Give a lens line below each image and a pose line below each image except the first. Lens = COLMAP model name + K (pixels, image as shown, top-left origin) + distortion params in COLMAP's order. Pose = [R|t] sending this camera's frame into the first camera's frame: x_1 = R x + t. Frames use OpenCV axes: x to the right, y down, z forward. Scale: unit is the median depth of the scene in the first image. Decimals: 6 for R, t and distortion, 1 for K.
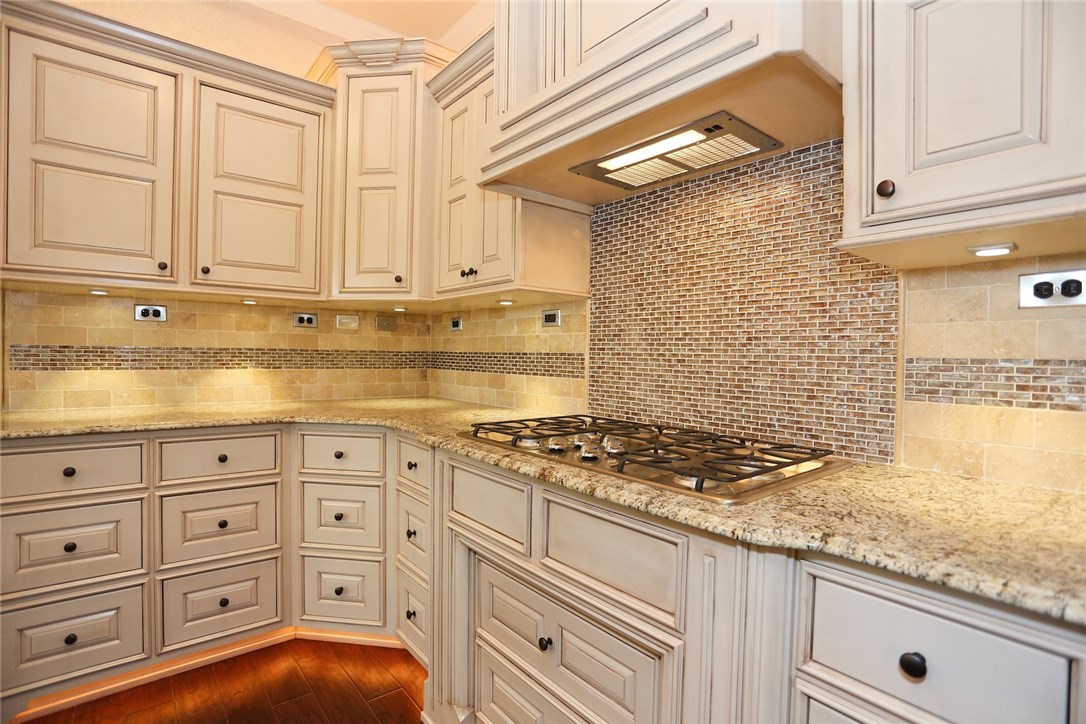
lens RADIAL K [[524.3, 0, 541.2], [0, 524.3, 359.5], [0, 0, 1]] dist [-0.076766, 0.033584]
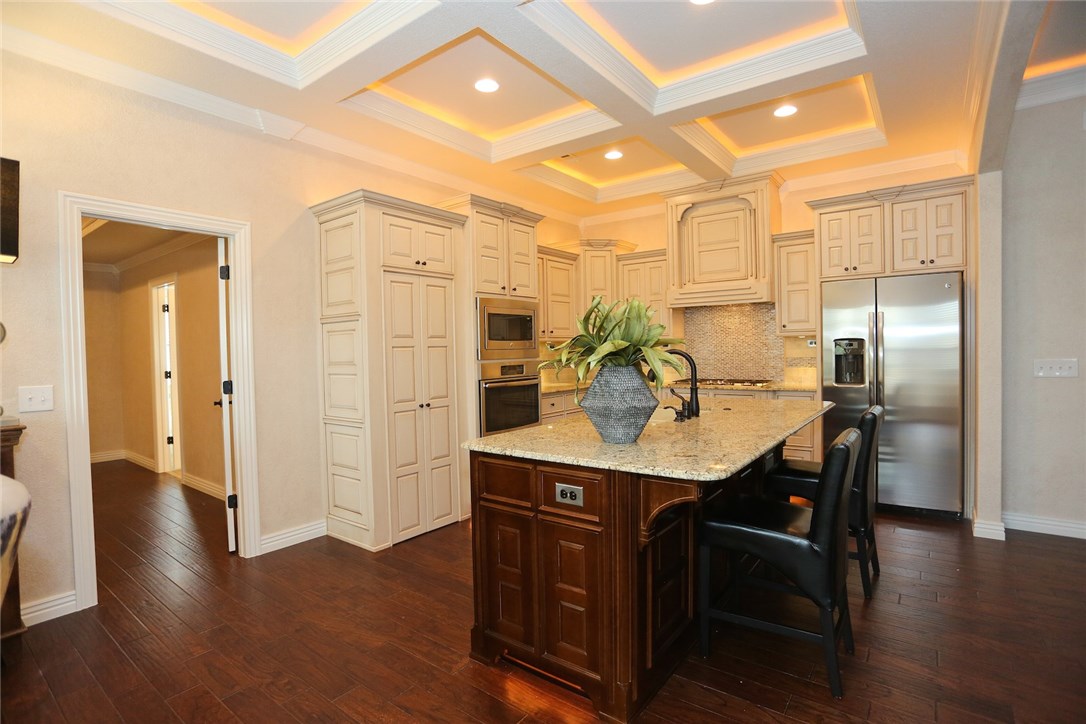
lens RADIAL K [[524.3, 0, 541.2], [0, 524.3, 359.5], [0, 0, 1]] dist [-0.076766, 0.033584]
pose [[0.971300, -0.040295, 0.234420, -1.344662], [0.037443, 0.999161, 0.016607, -0.080442], [-0.234892, -0.007353, 0.971994, -1.597964]]
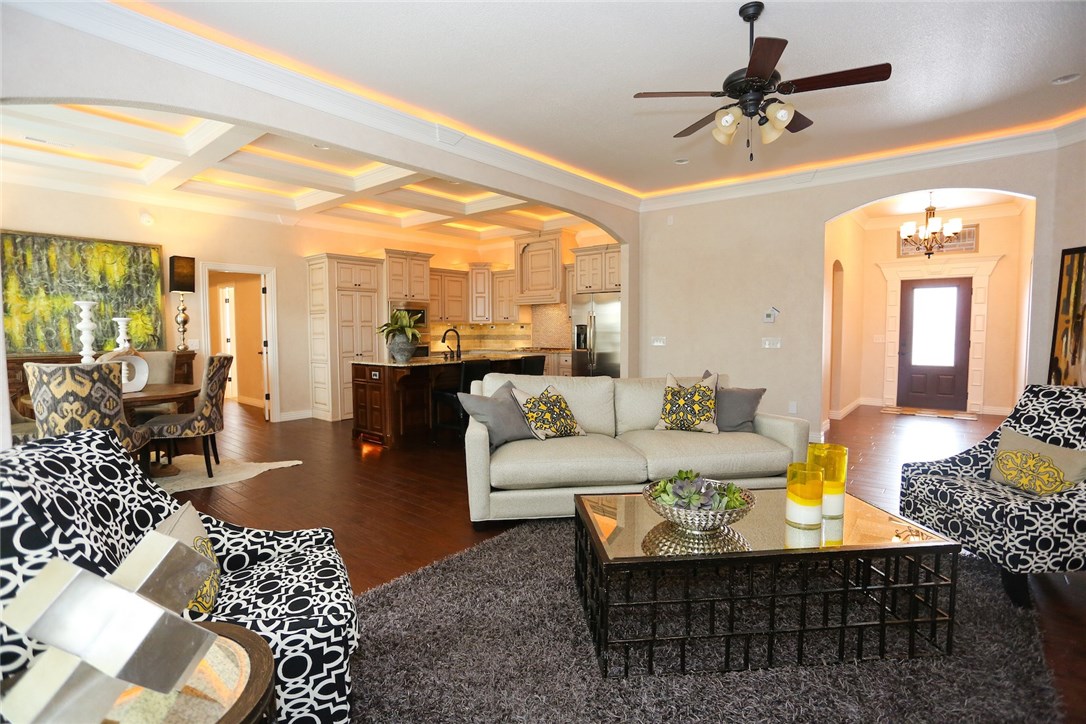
lens RADIAL K [[524.3, 0, 541.2], [0, 524.3, 359.5], [0, 0, 1]] dist [-0.076766, 0.033584]
pose [[0.980818, -0.031507, 0.192363, -0.744168], [0.021510, 0.998318, 0.053838, -0.043158], [-0.193736, -0.048668, 0.979846, -3.672375]]
